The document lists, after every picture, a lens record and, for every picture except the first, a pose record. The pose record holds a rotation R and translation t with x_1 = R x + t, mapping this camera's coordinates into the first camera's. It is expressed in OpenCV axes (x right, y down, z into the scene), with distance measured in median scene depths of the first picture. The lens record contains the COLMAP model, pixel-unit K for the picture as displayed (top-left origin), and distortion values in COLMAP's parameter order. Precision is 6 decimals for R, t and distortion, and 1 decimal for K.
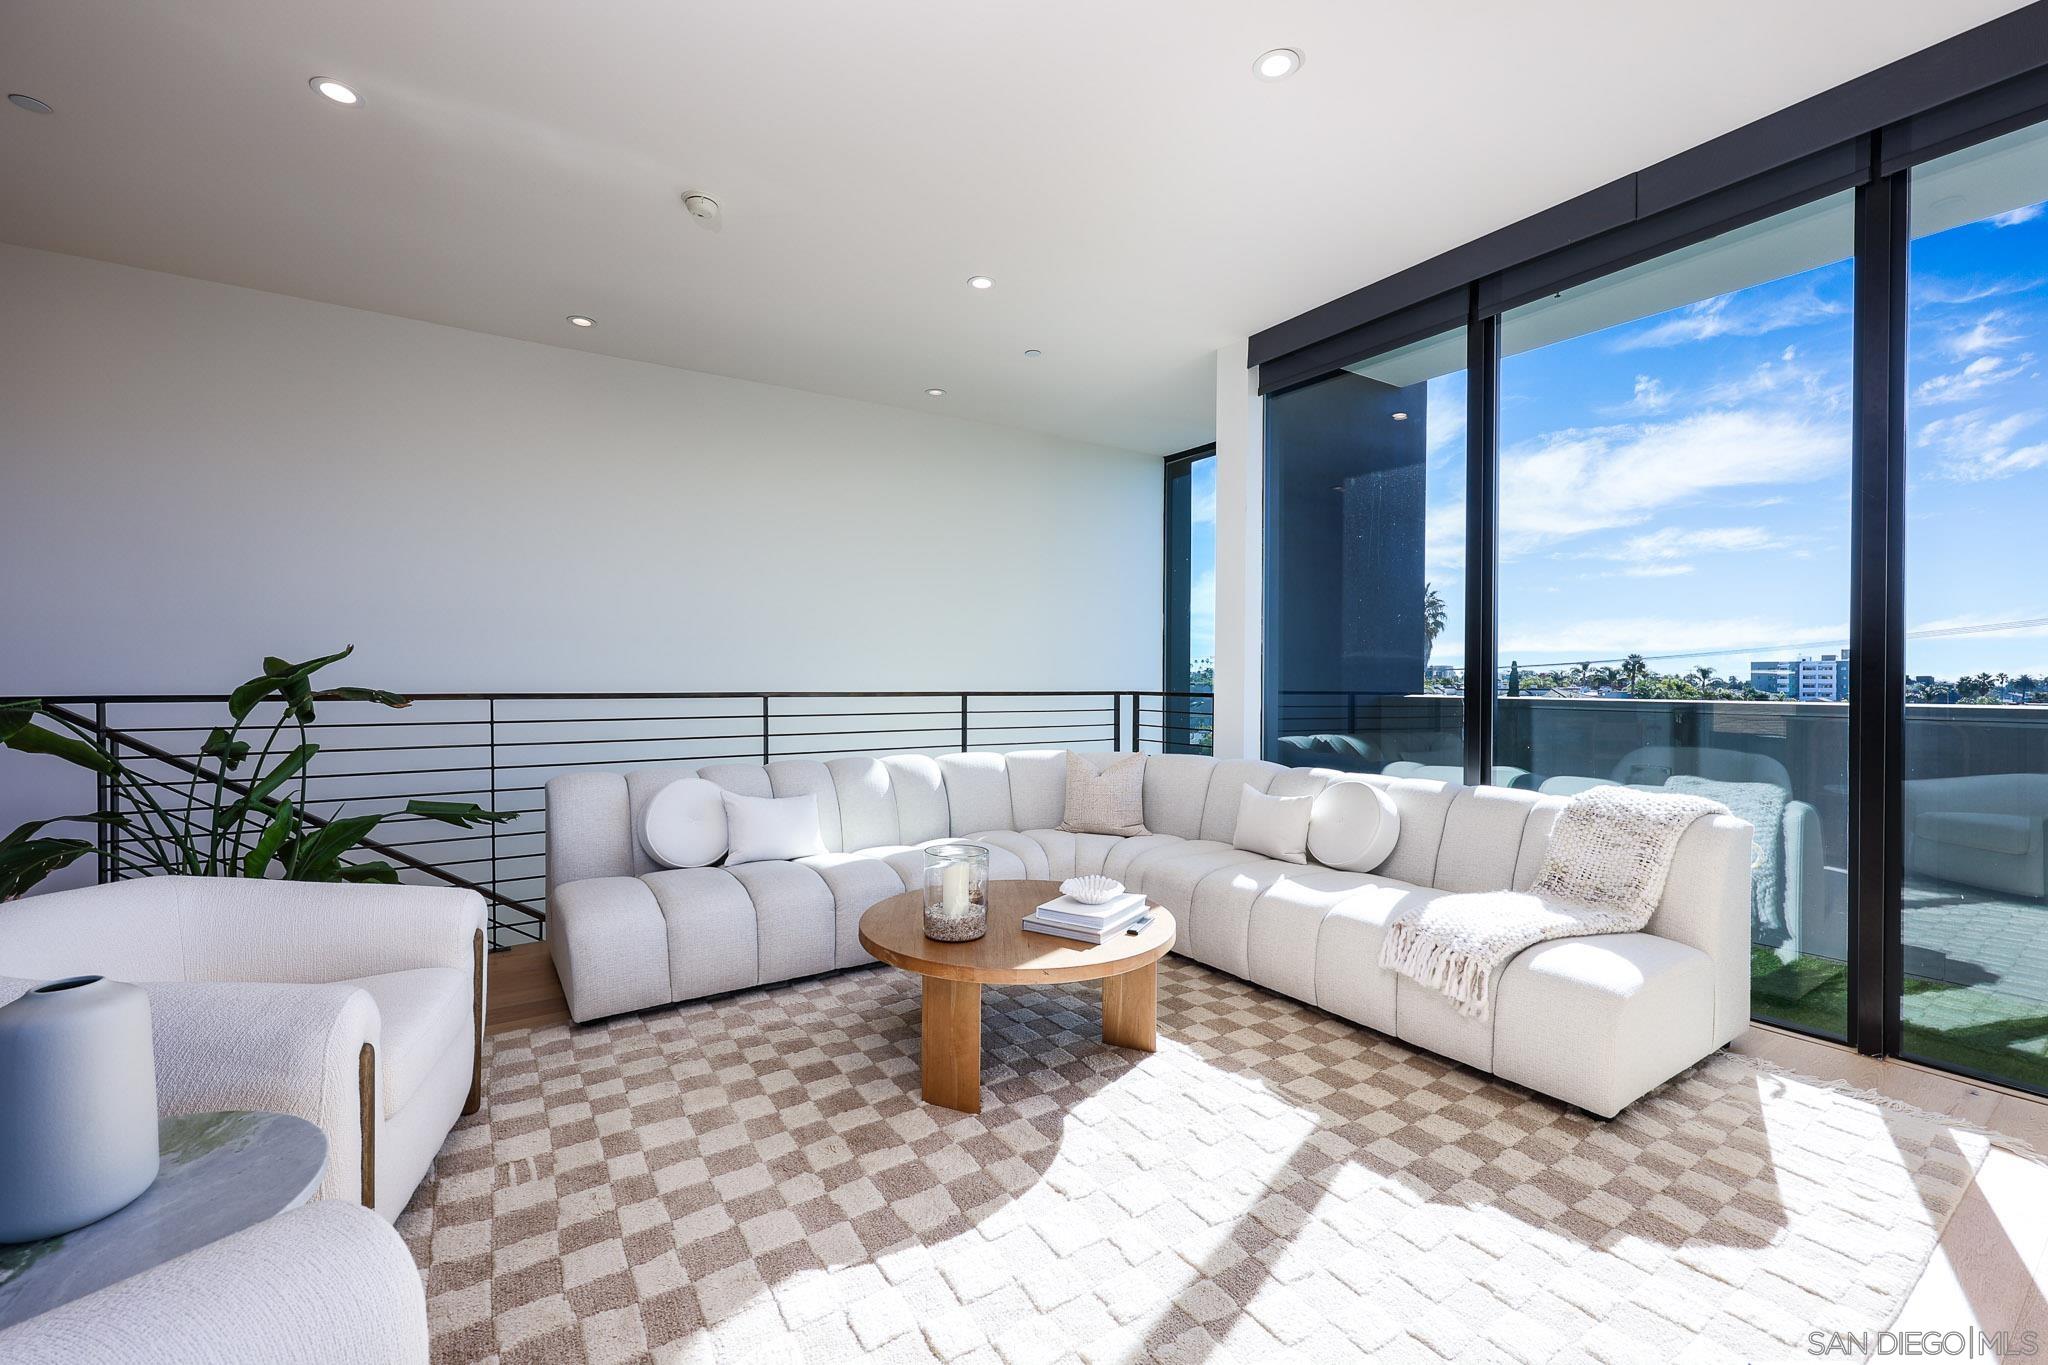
lens RADIAL K [[843.4, 0, 1027.5], [0, 843.4, 685.6], [0, 0, 1]] dist [0.000271, 0.000036]
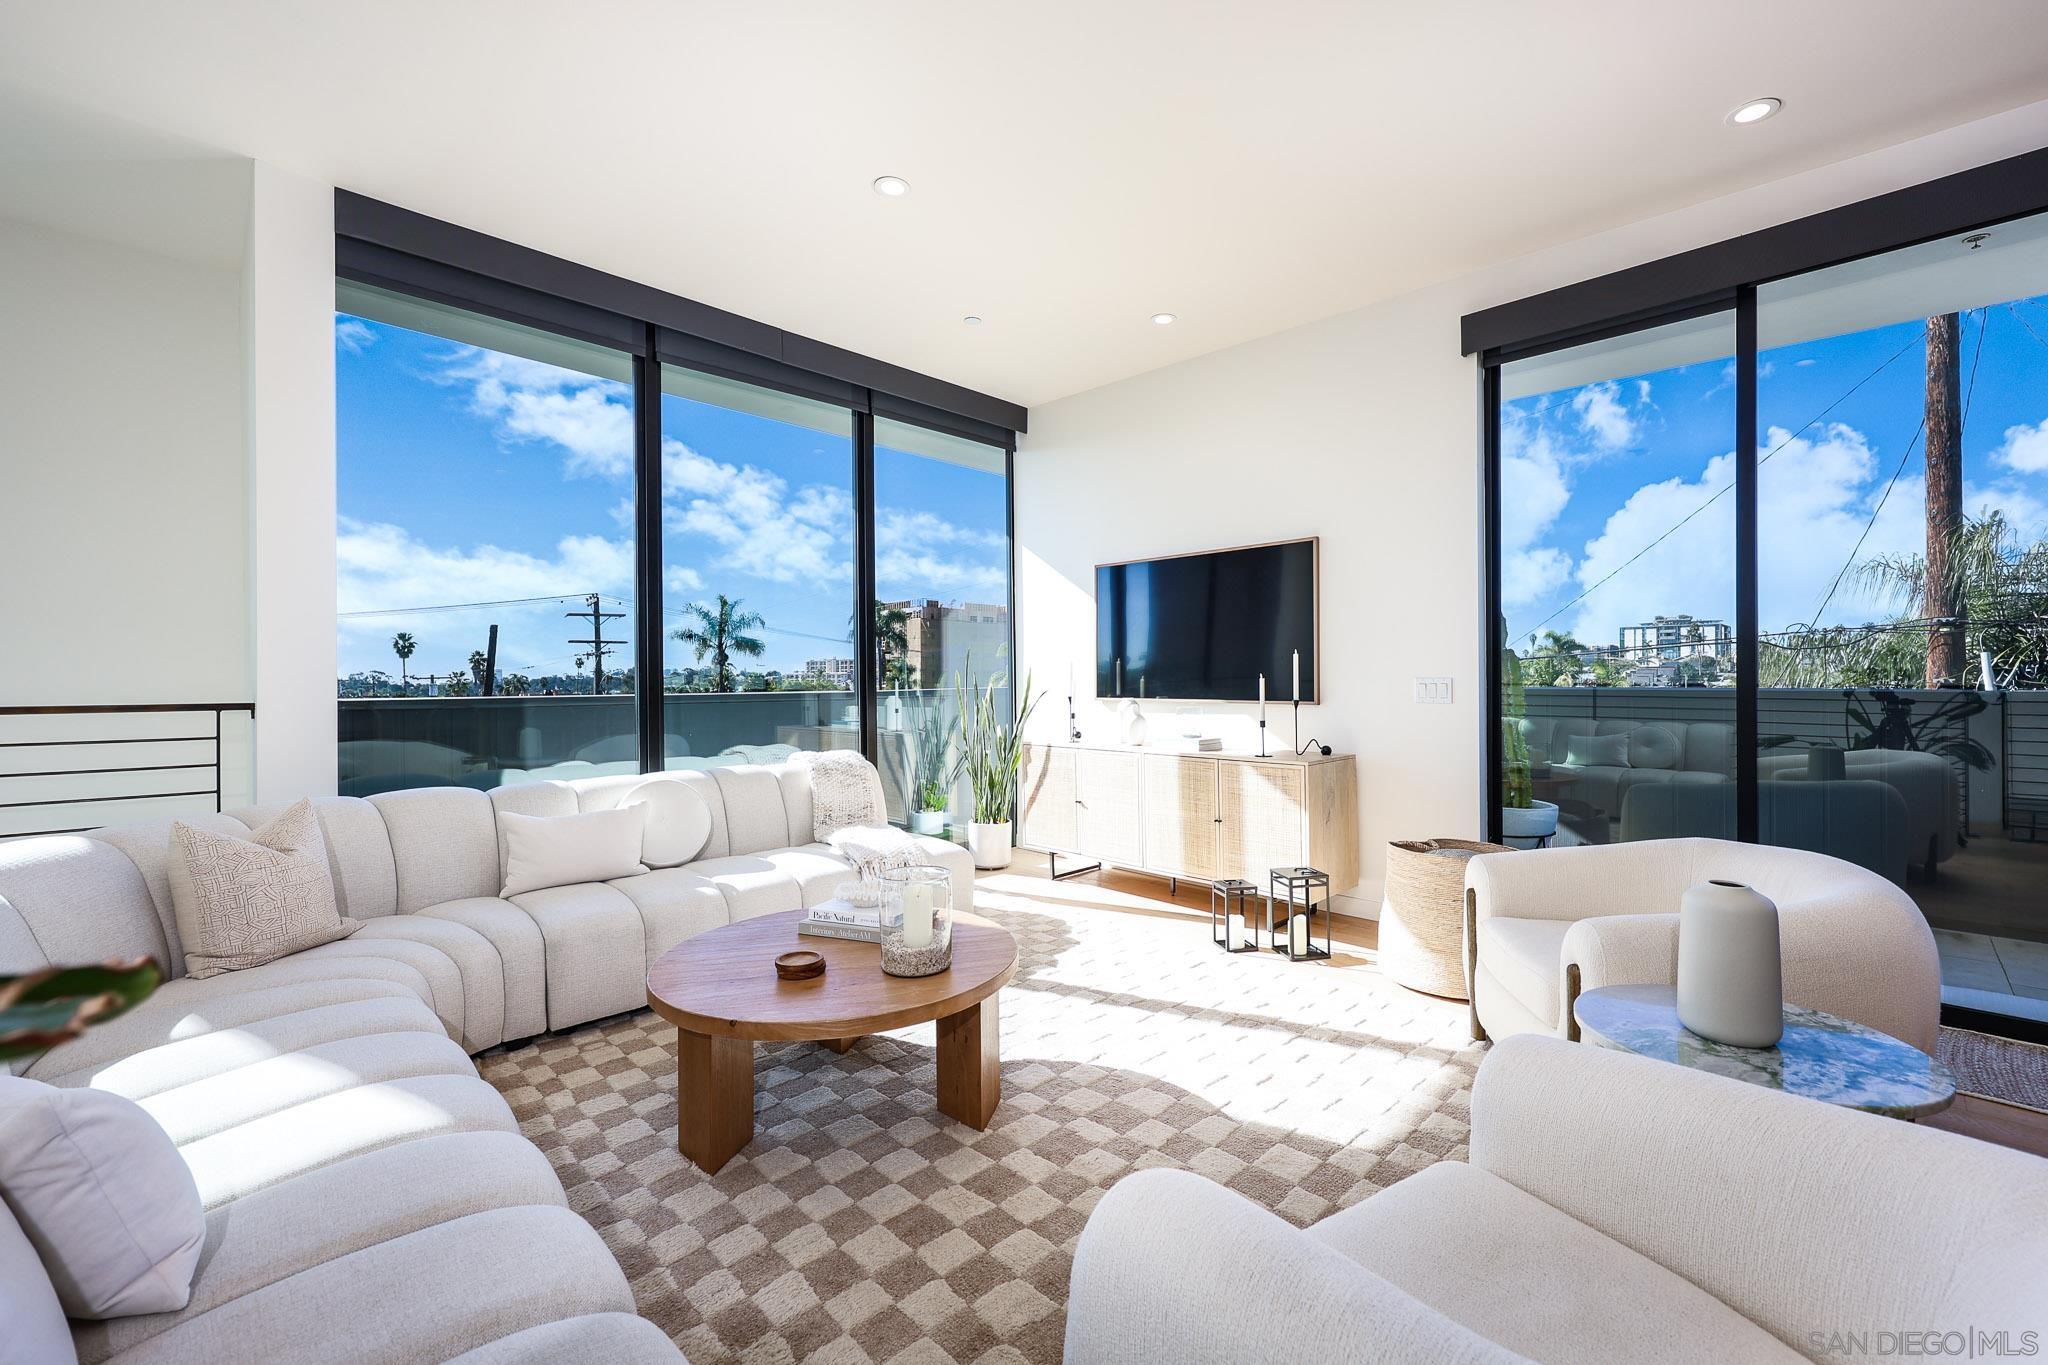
lens RADIAL K [[843.4, 0, 1027.5], [0, 843.4, 685.6], [0, 0, 1]] dist [0.000271, 0.000036]
pose [[-0.177629, -0.010146, 0.984045, -1.206100], [0.002895, 0.999937, 0.010833, -0.015679], [-0.984093, 0.004773, -0.177588, 1.272312]]
